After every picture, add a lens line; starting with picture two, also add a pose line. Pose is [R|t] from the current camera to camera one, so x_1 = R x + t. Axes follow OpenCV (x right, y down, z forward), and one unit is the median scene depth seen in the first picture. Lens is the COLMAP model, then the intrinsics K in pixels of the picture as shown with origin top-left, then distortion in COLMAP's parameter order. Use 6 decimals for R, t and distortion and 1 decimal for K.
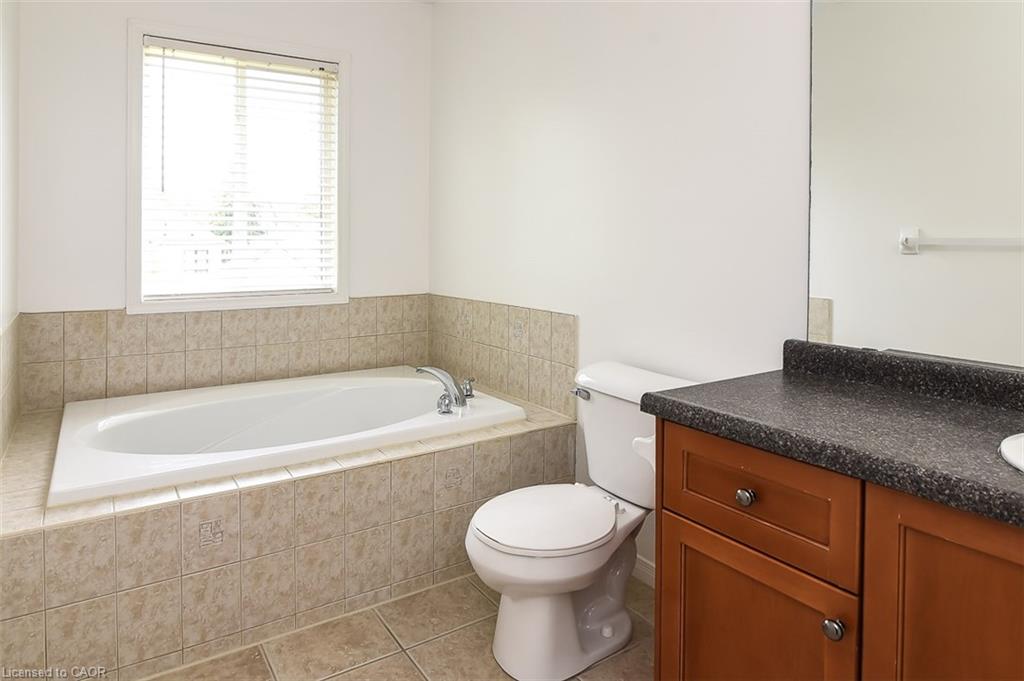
lens RADIAL K [[479.1, 0, 512.0], [0, 479.1, 340.5], [0, 0, 1]] dist [-0.040182, 0.000371]
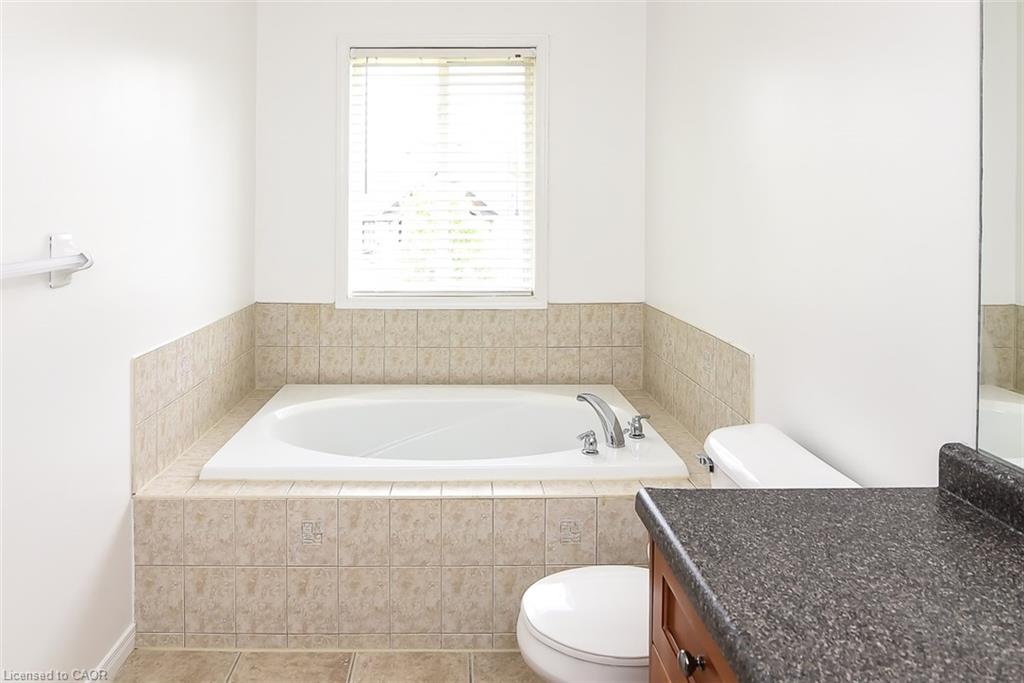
lens RADIAL K [[571.4, 0, 512.0], [0, 571.4, 341.5], [0, 0, 1]] dist [-0.051247, 0.000538]
pose [[0.892075, 0.085527, -0.443720, 0.197232], [-0.092377, 0.995705, 0.006201, -0.045641], [0.442344, 0.035458, 0.896144, 0.032506]]
